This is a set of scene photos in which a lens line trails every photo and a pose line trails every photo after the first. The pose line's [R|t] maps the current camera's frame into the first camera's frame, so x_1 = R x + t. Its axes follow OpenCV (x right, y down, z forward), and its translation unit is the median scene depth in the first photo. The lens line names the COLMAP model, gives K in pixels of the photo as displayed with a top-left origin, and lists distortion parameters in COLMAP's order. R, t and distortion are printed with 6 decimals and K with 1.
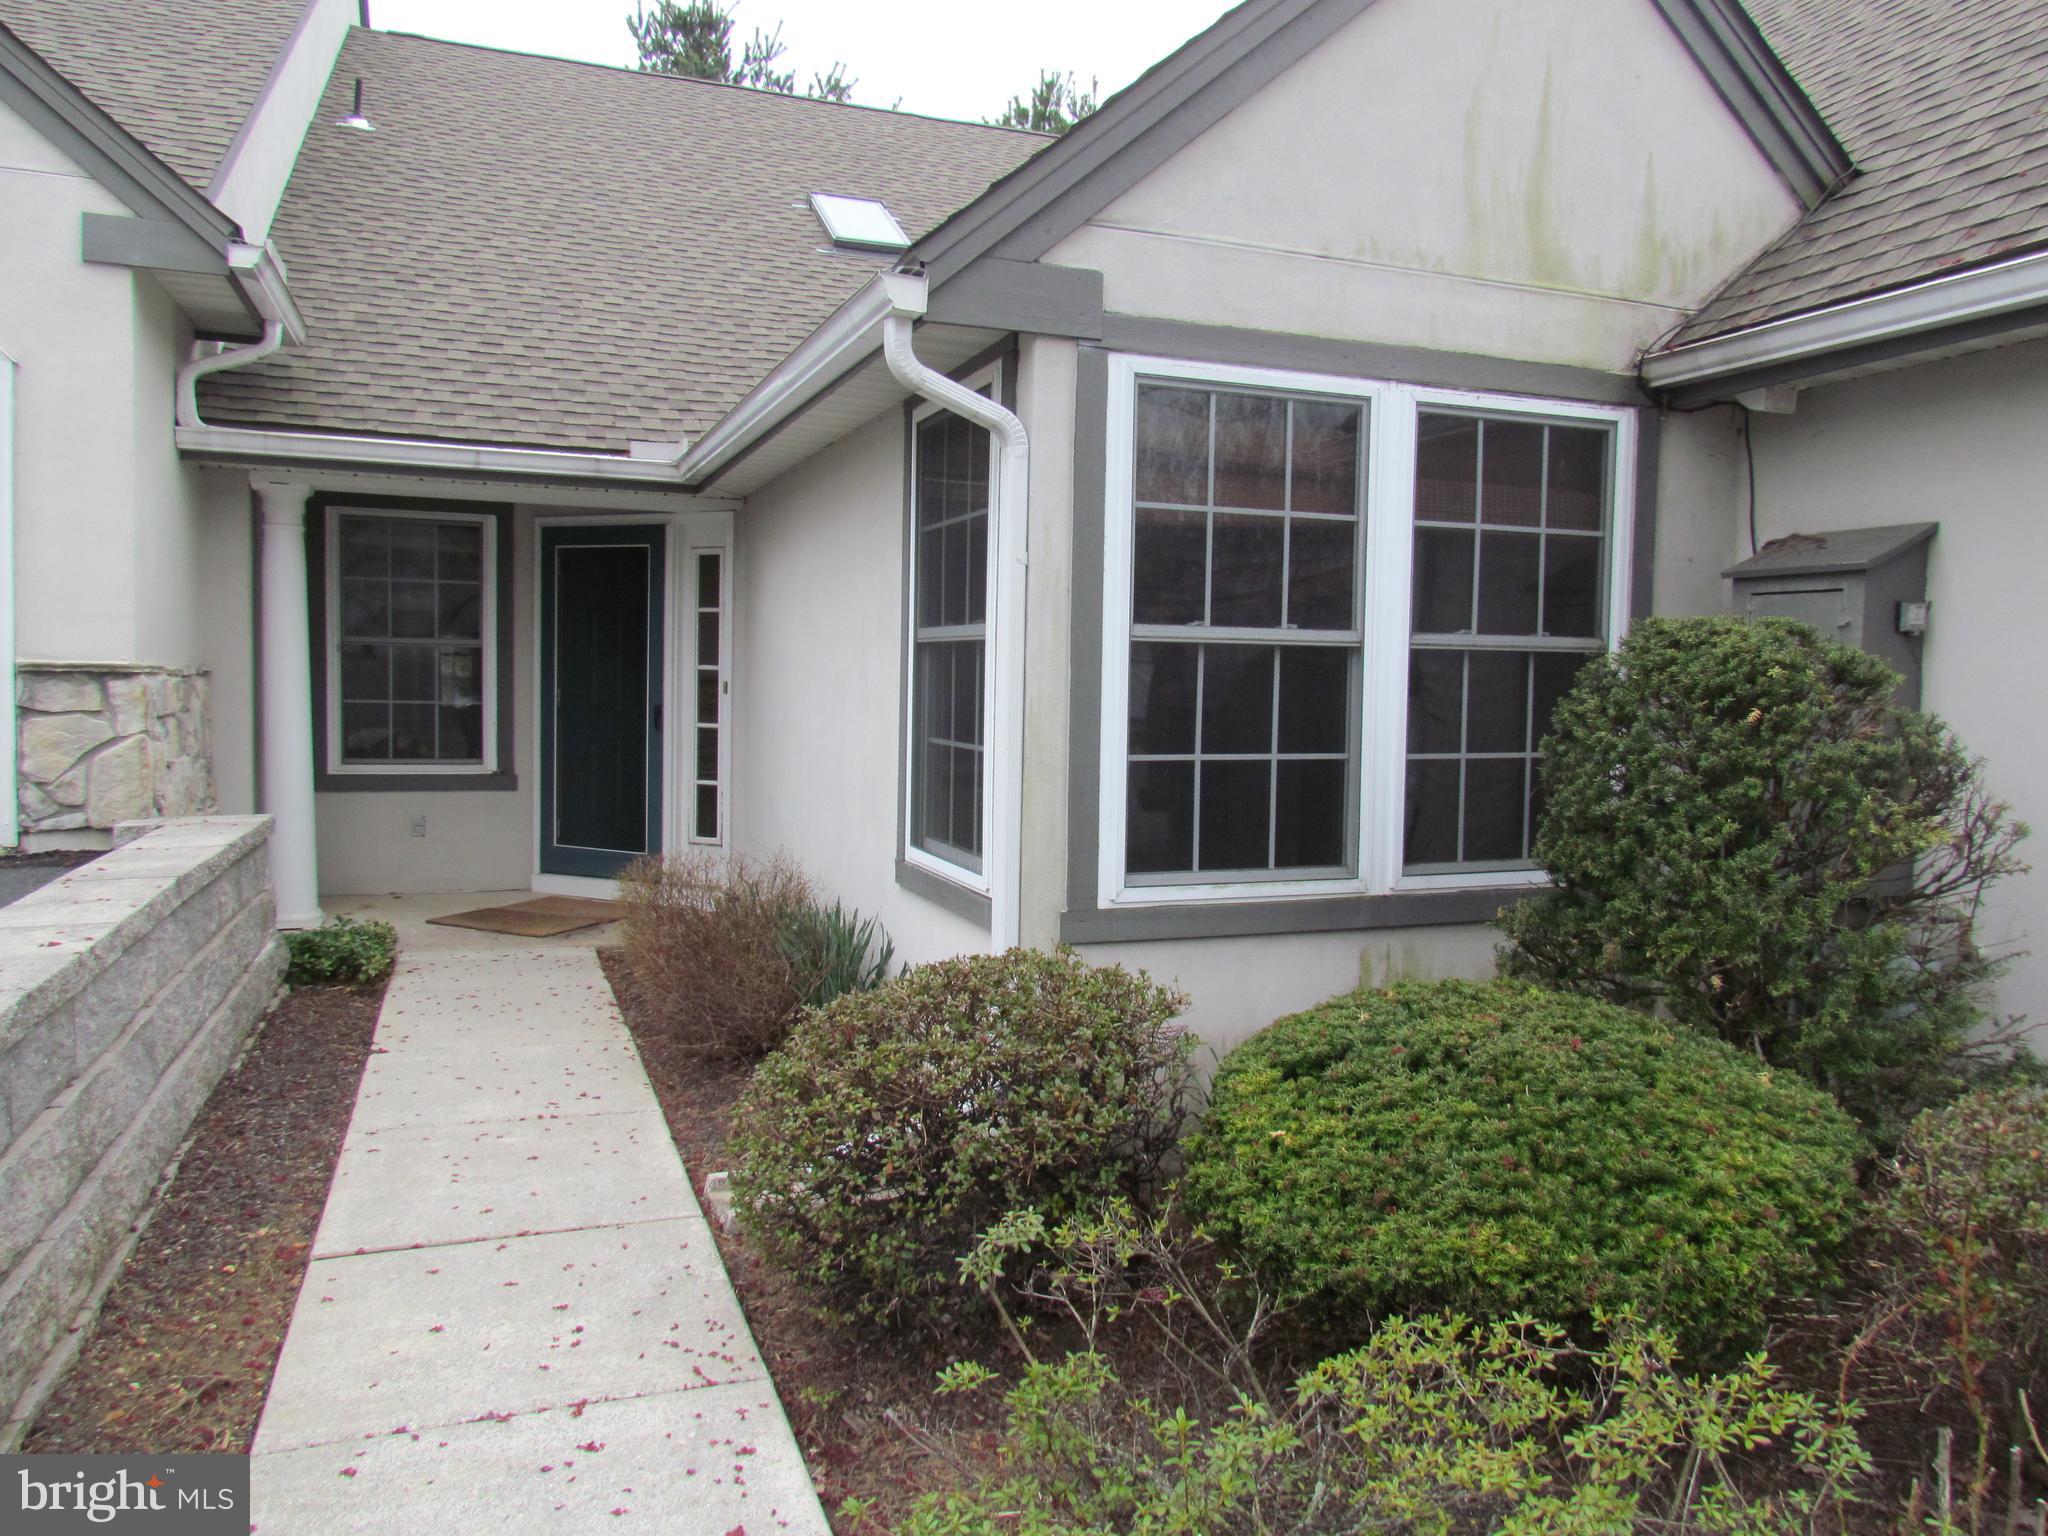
lens RADIAL K [[1443.5, 0, 1012.9], [0, 1443.5, 773.2], [0, 0, 1]] dist [-0.025603, -0.000254]
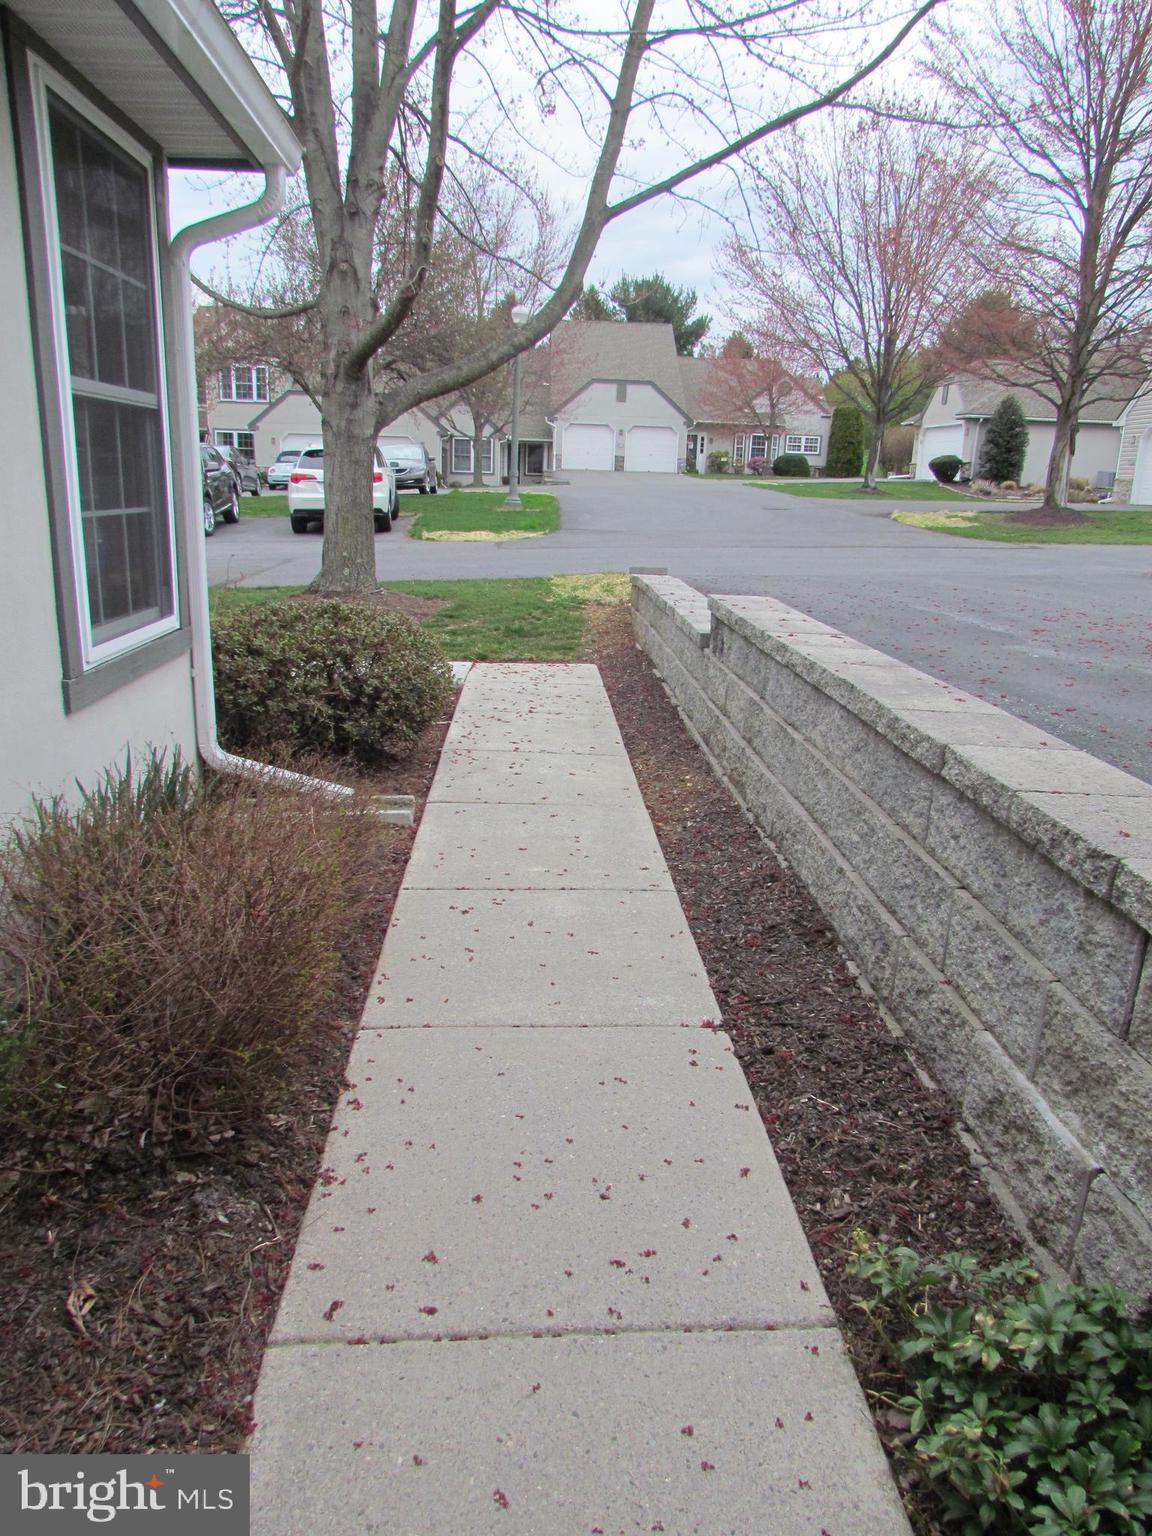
lens RADIAL K [[1082.6, 0, 576.0], [0, 1082.6, 768.0], [0, 0, 1]] dist [-0.025603, -0.000254]
pose [[-0.951690, -0.132580, 0.276963, -0.615950], [-0.036709, 0.944639, 0.326052, -0.115508], [-0.304857, 0.300134, -0.903870, 1.773320]]
